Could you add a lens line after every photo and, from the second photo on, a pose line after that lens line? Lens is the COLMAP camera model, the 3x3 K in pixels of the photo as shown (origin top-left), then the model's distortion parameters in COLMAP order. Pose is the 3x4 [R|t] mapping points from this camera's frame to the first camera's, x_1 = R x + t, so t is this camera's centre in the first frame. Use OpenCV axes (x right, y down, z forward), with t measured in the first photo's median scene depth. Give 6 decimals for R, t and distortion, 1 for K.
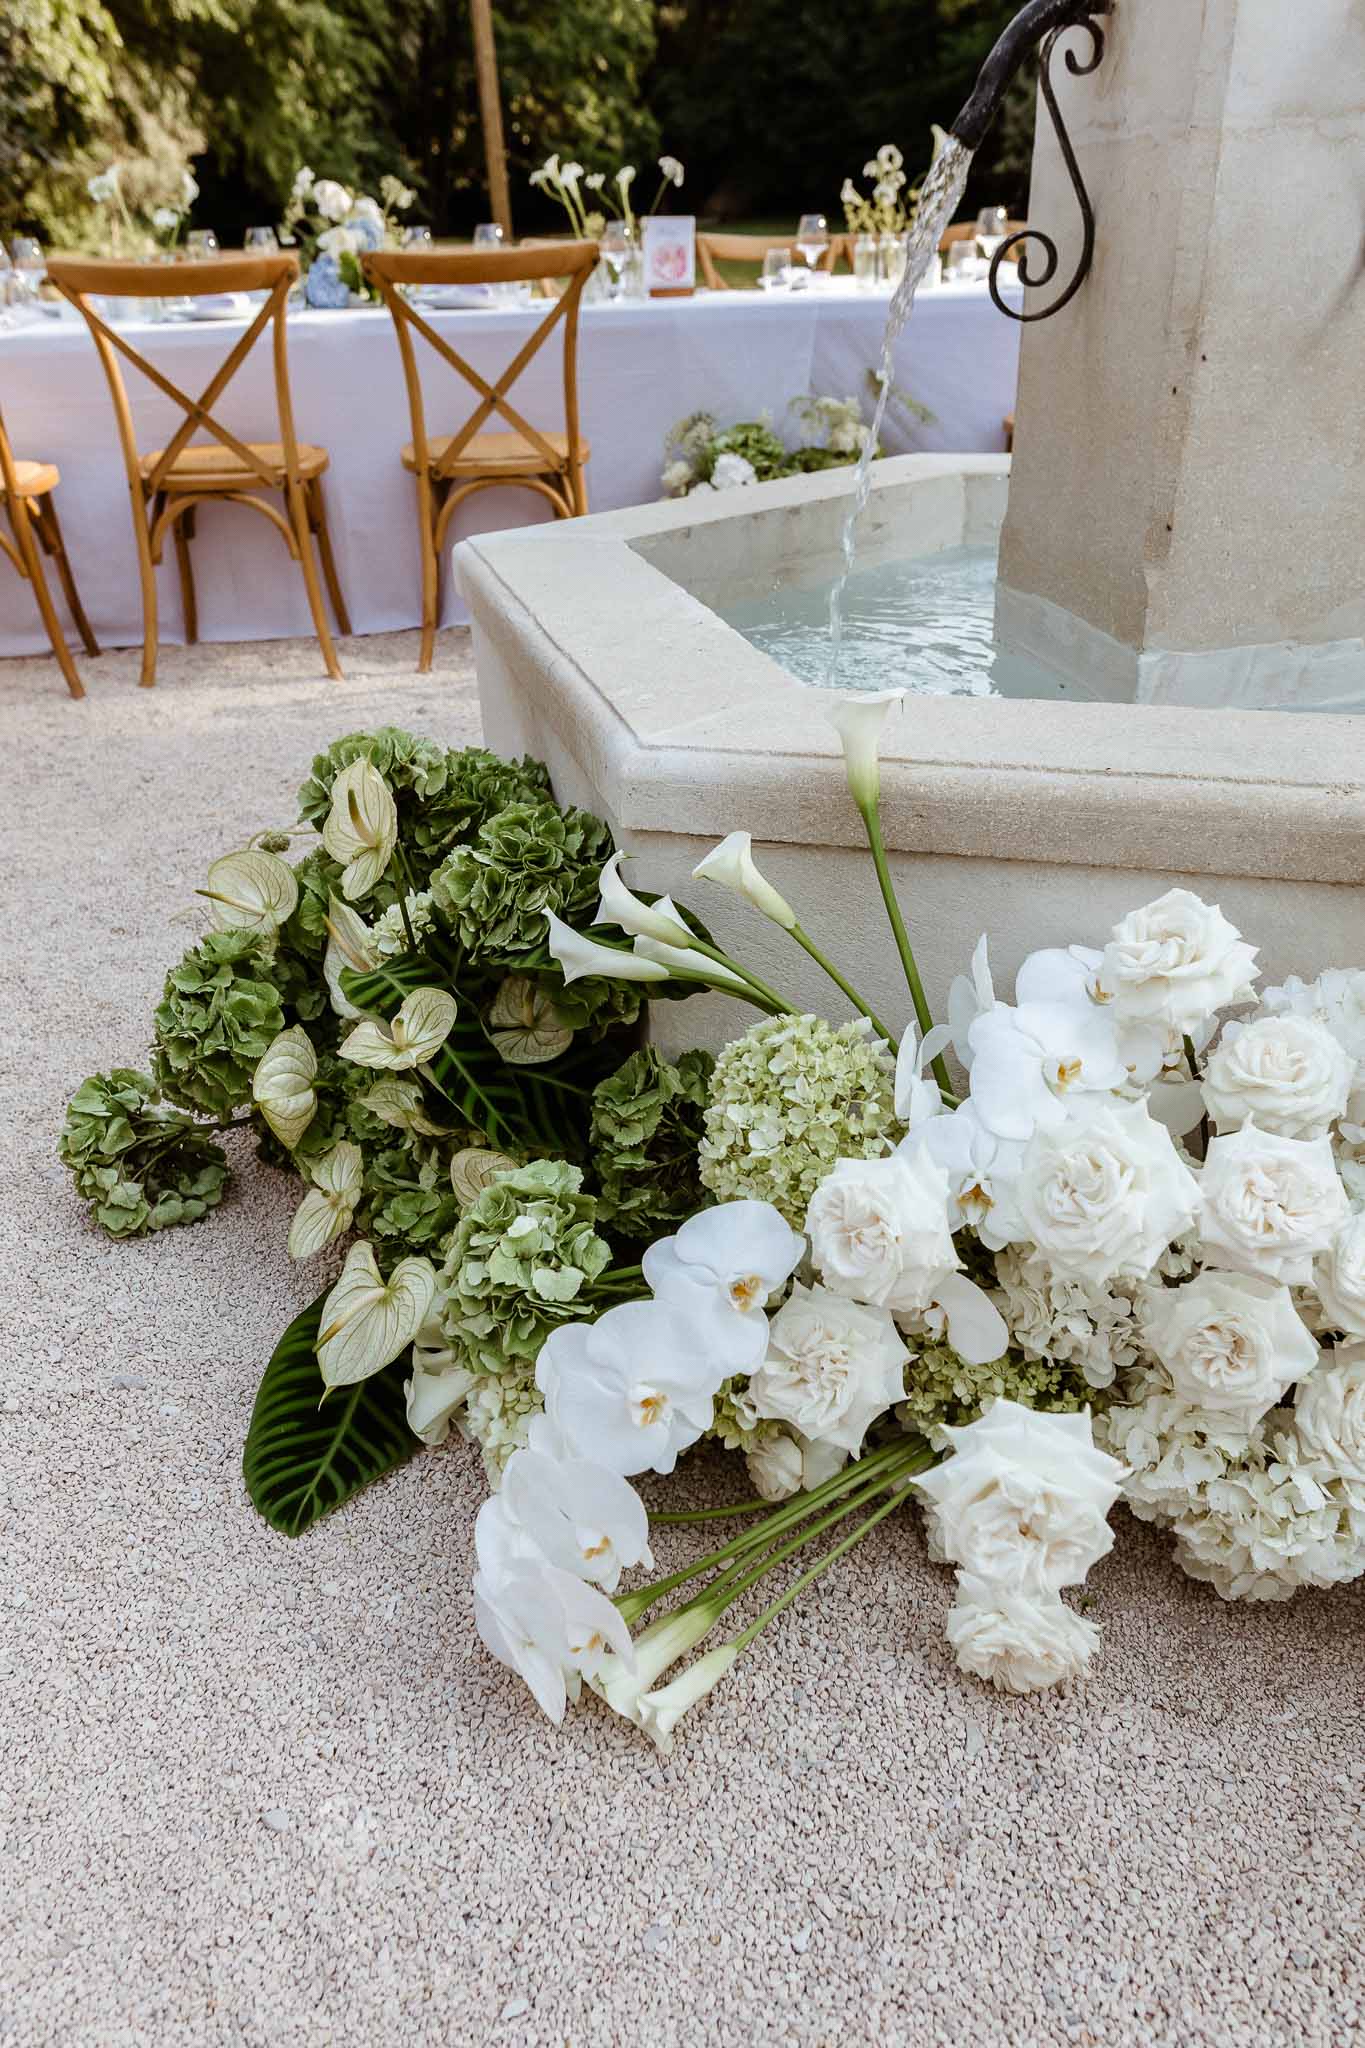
lens RADIAL K [[1485.7, 0, 682.5], [0, 1485.7, 1024.0], [0, 0, 1]] dist [0.002998, 0.001175]
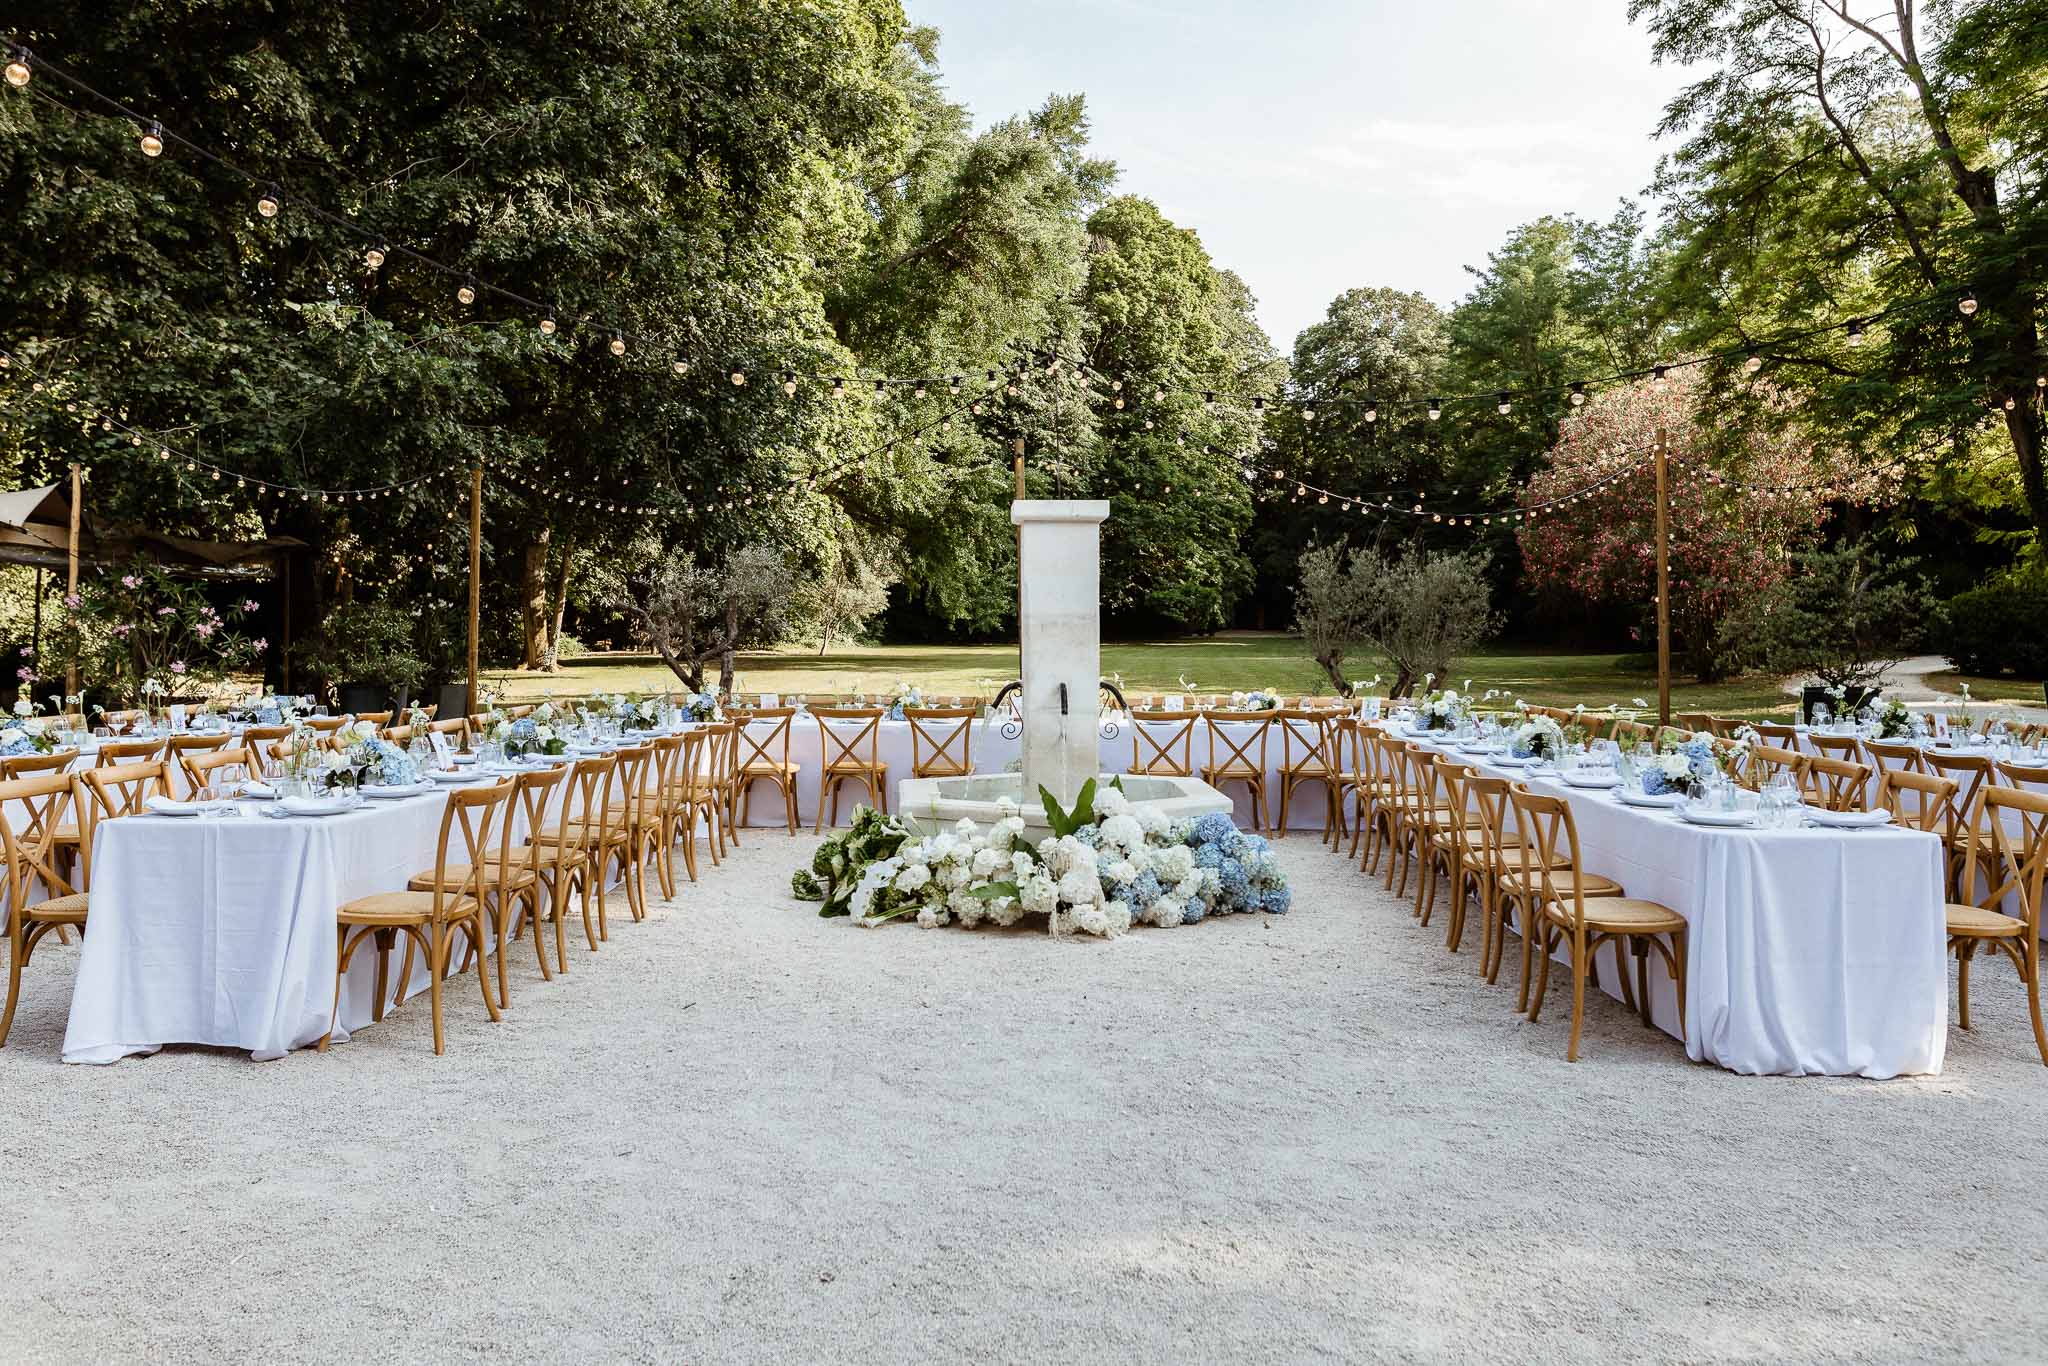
lens RADIAL K [[1485.7, 0, 1024.0], [0, 1485.7, 683.0], [0, 0, 1]] dist [0.002998, 0.001175]
pose [[0.981063, 0.040020, -0.189510, 0.062629], [-0.118952, 0.896658, -0.426444, 0.075247], [0.152859, 0.440911, 0.884439, -0.177585]]
